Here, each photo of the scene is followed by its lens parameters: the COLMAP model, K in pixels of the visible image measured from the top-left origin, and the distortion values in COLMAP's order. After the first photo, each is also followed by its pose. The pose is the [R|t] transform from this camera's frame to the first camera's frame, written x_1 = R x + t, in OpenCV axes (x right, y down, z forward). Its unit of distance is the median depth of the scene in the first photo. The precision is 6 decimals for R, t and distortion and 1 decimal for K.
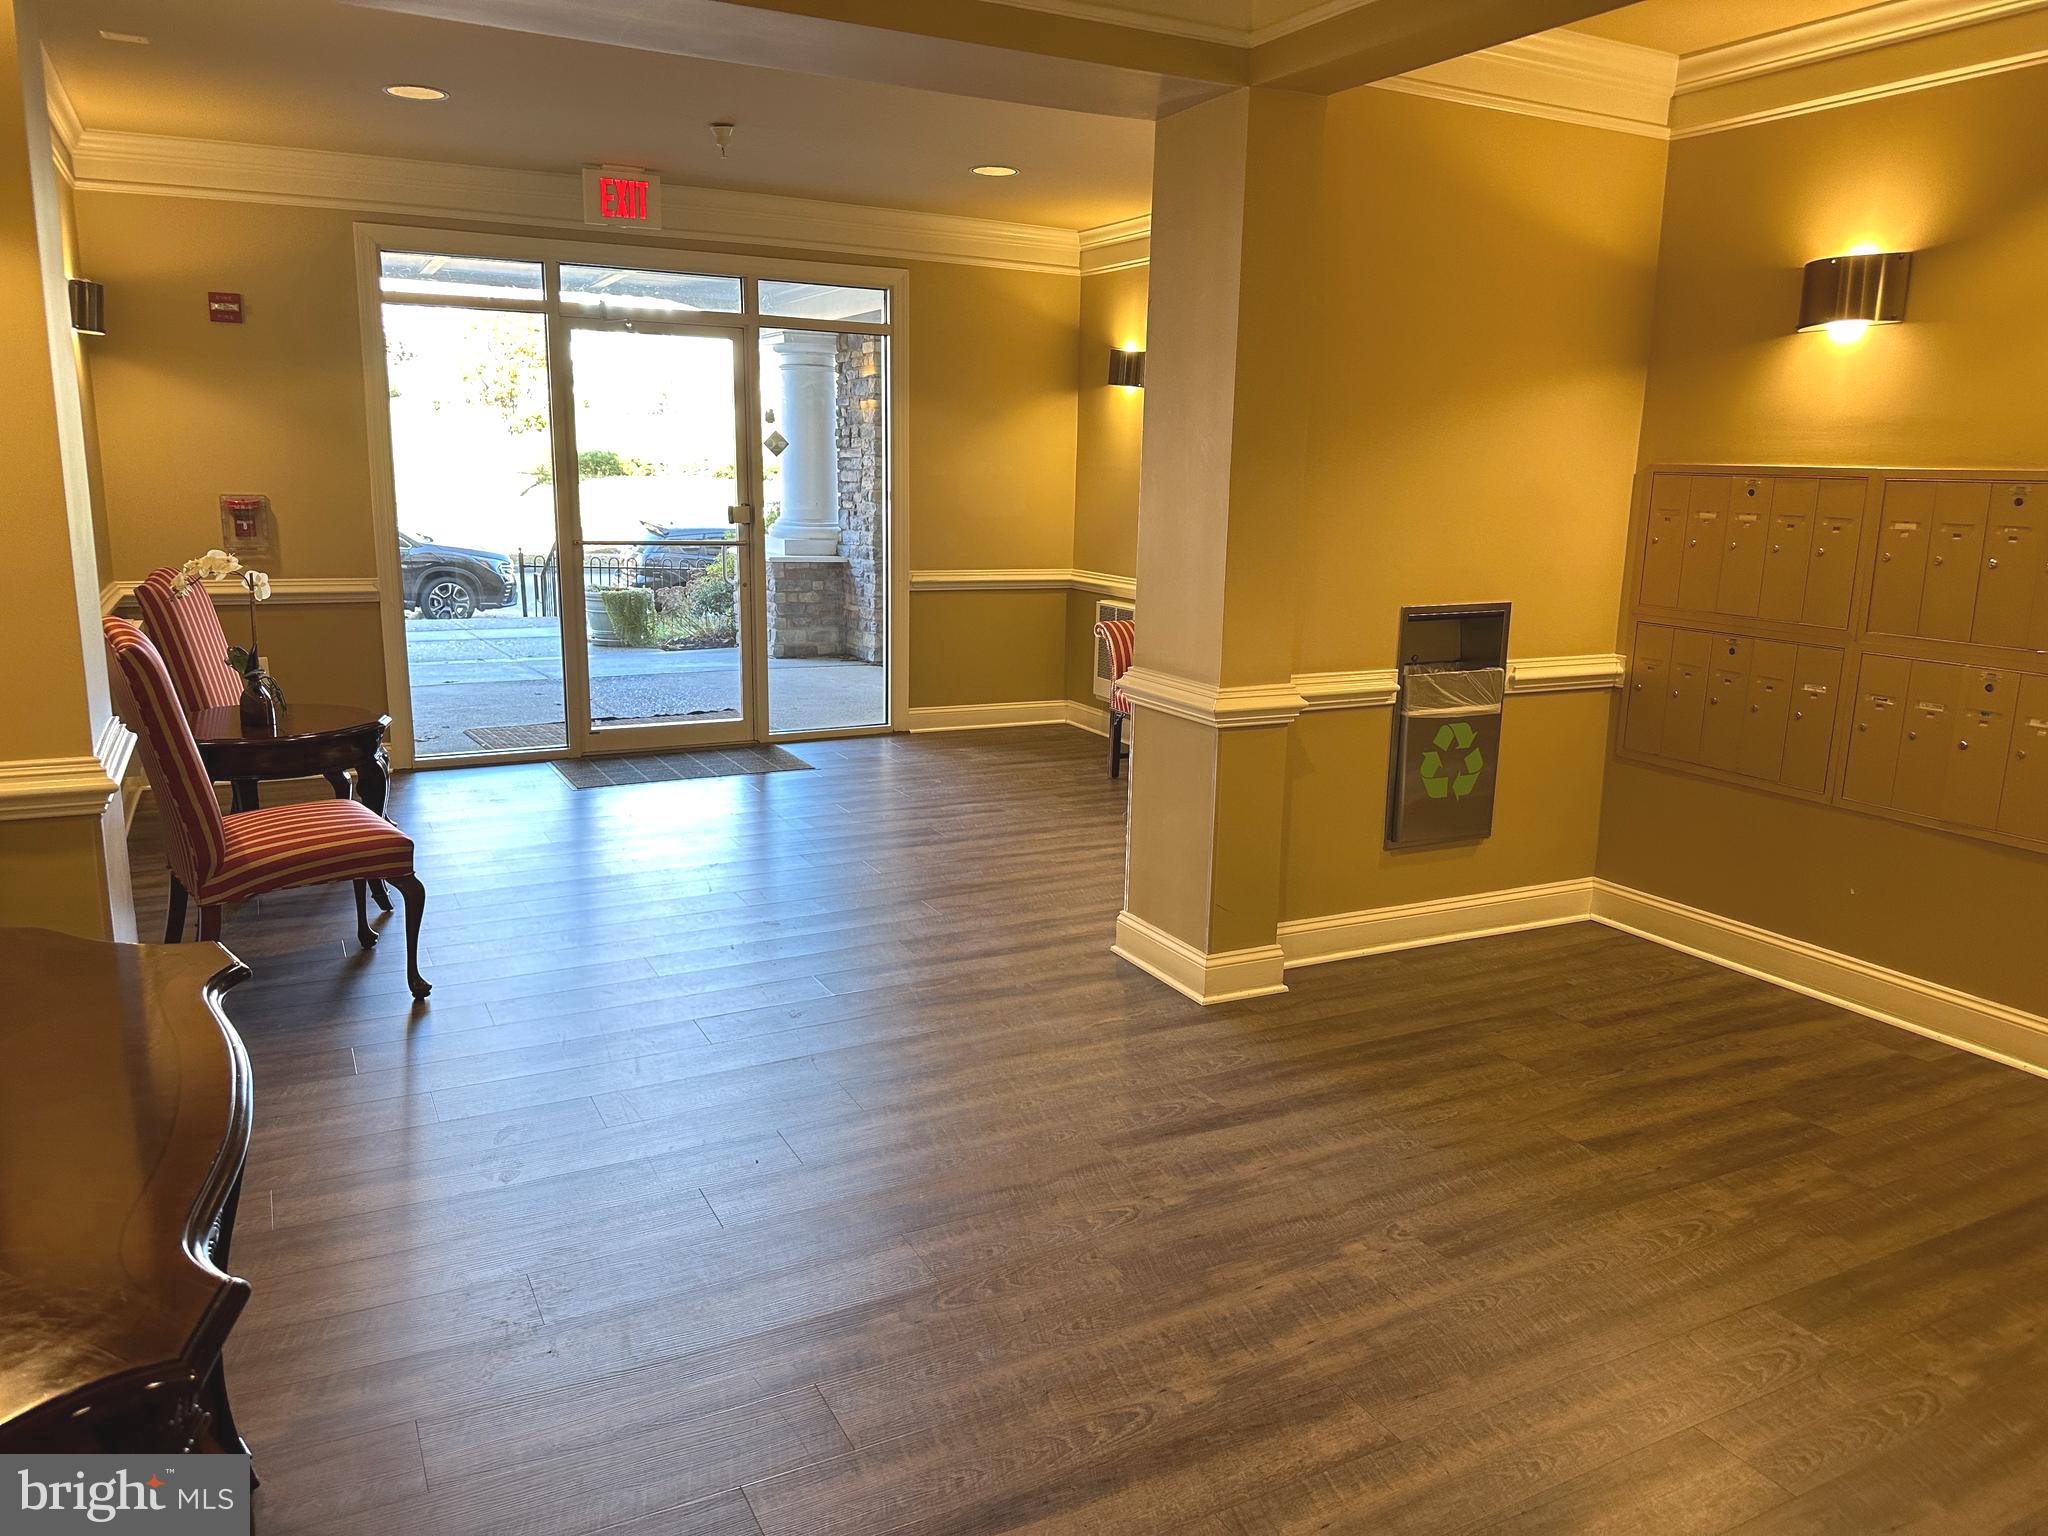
lens RADIAL K [[1432.6, 0, 1024.0], [0, 1432.6, 768.0], [0, 0, 1]] dist [0.000634, -0.006638]
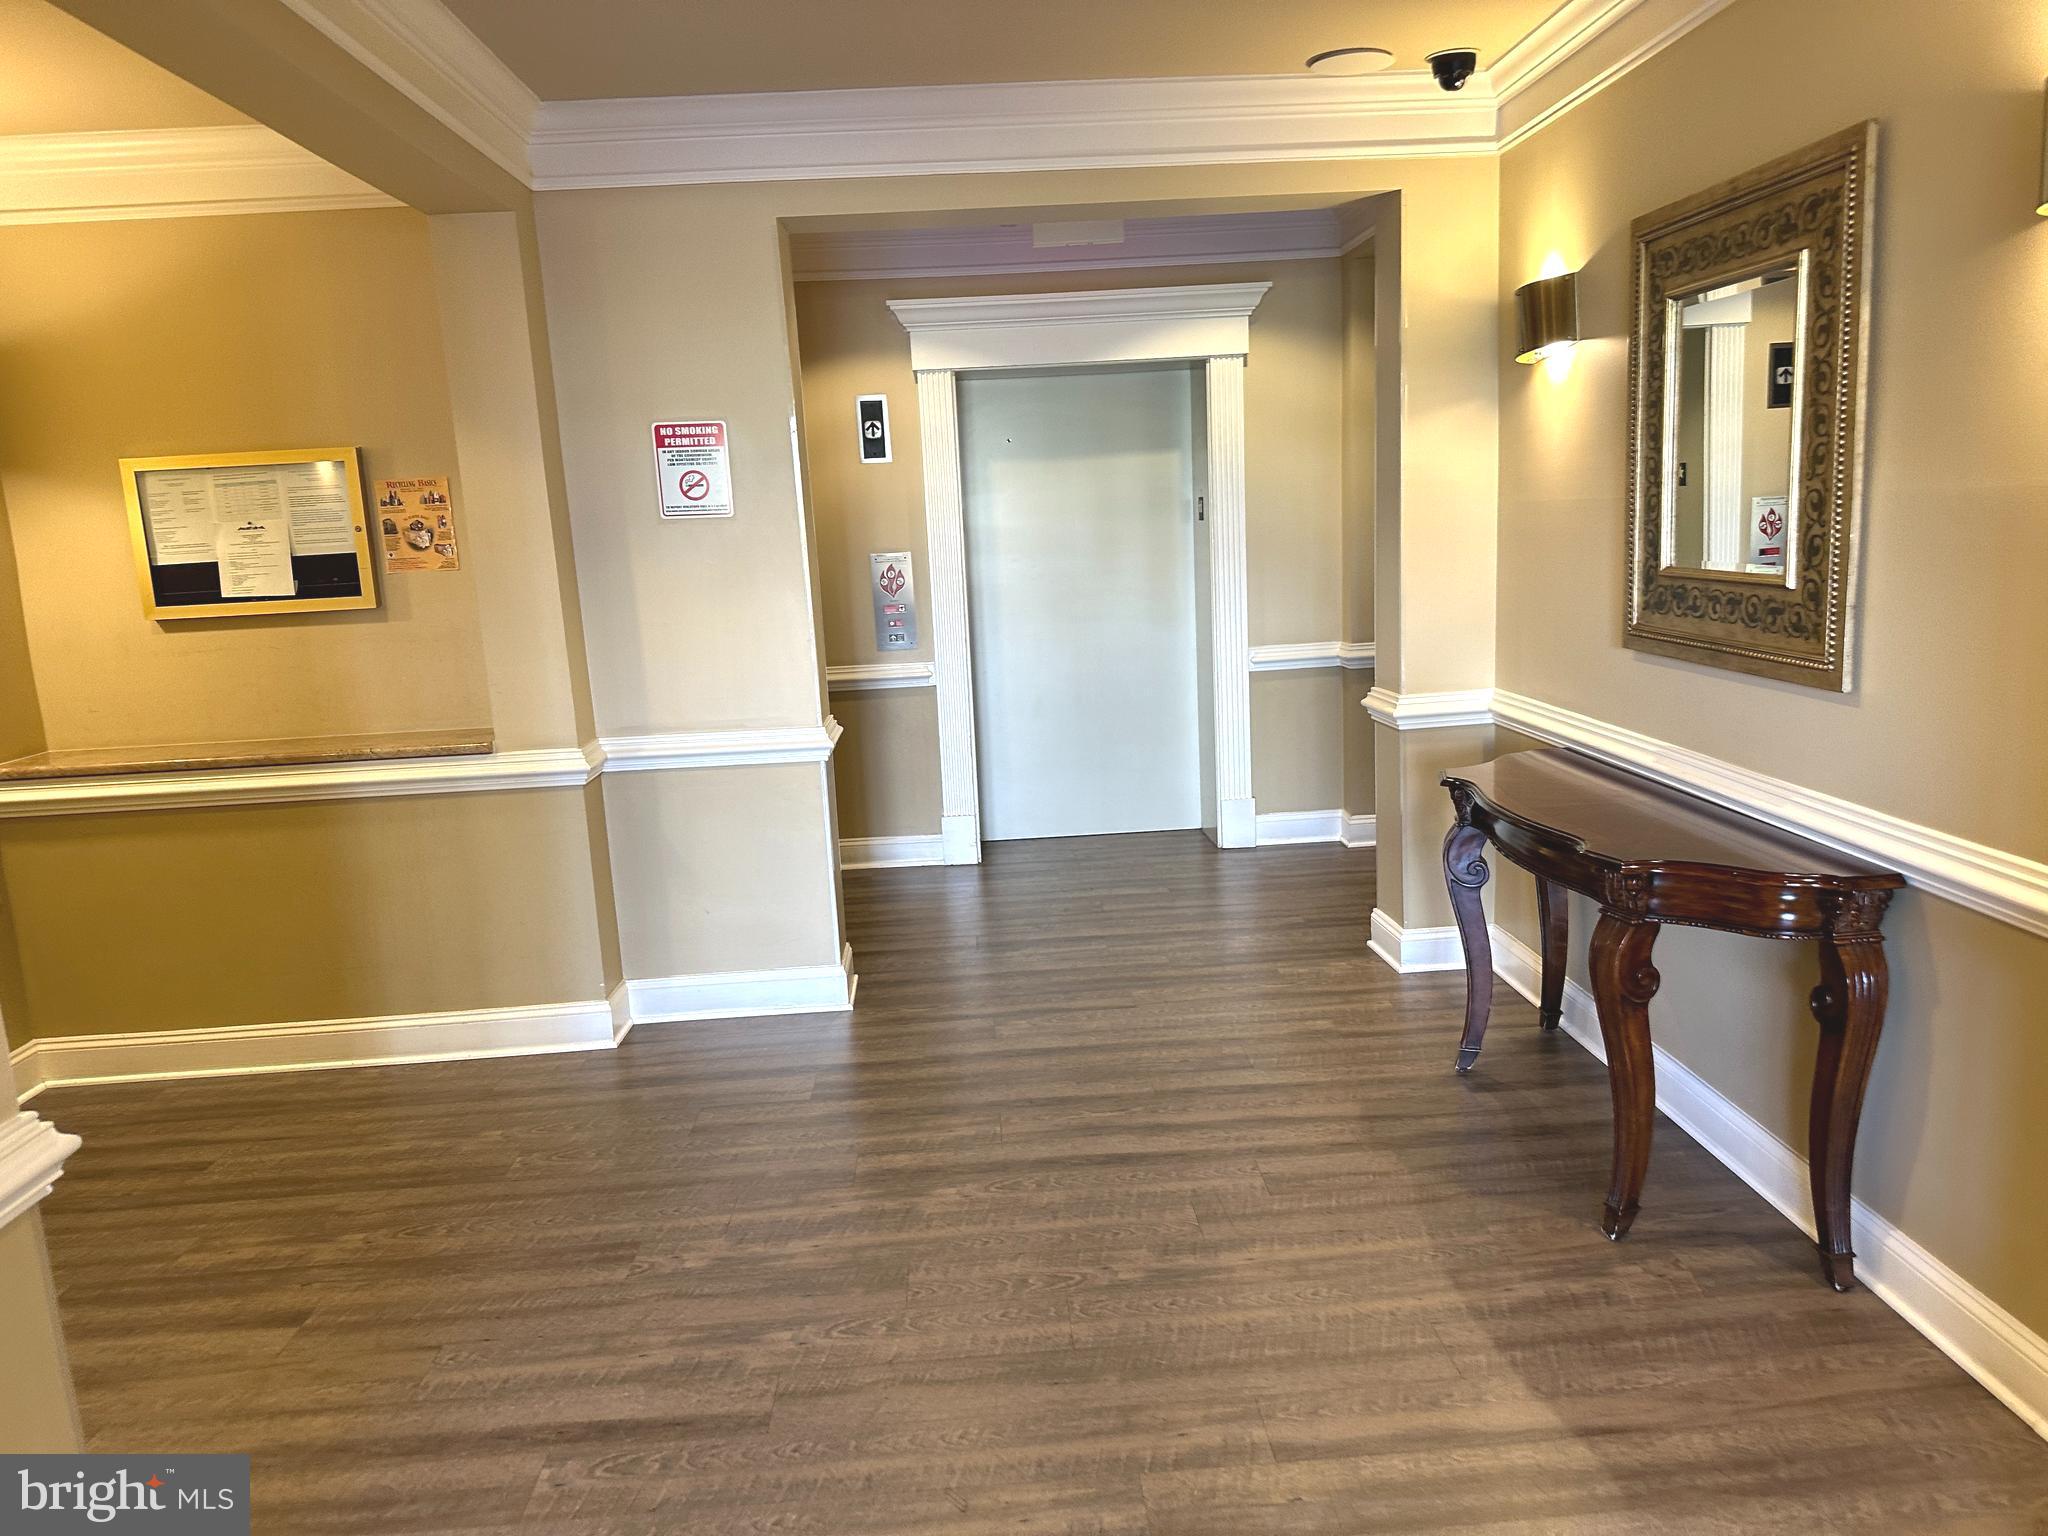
lens RADIAL K [[1432.6, 0, 1024.0], [0, 1432.6, 768.0], [0, 0, 1]] dist [0.000634, -0.006638]
pose [[-0.904589, -0.051532, 0.423159, -0.410637], [0.119307, 0.922390, 0.367372, -0.360136], [-0.409249, 0.382806, -0.828236, 1.548465]]
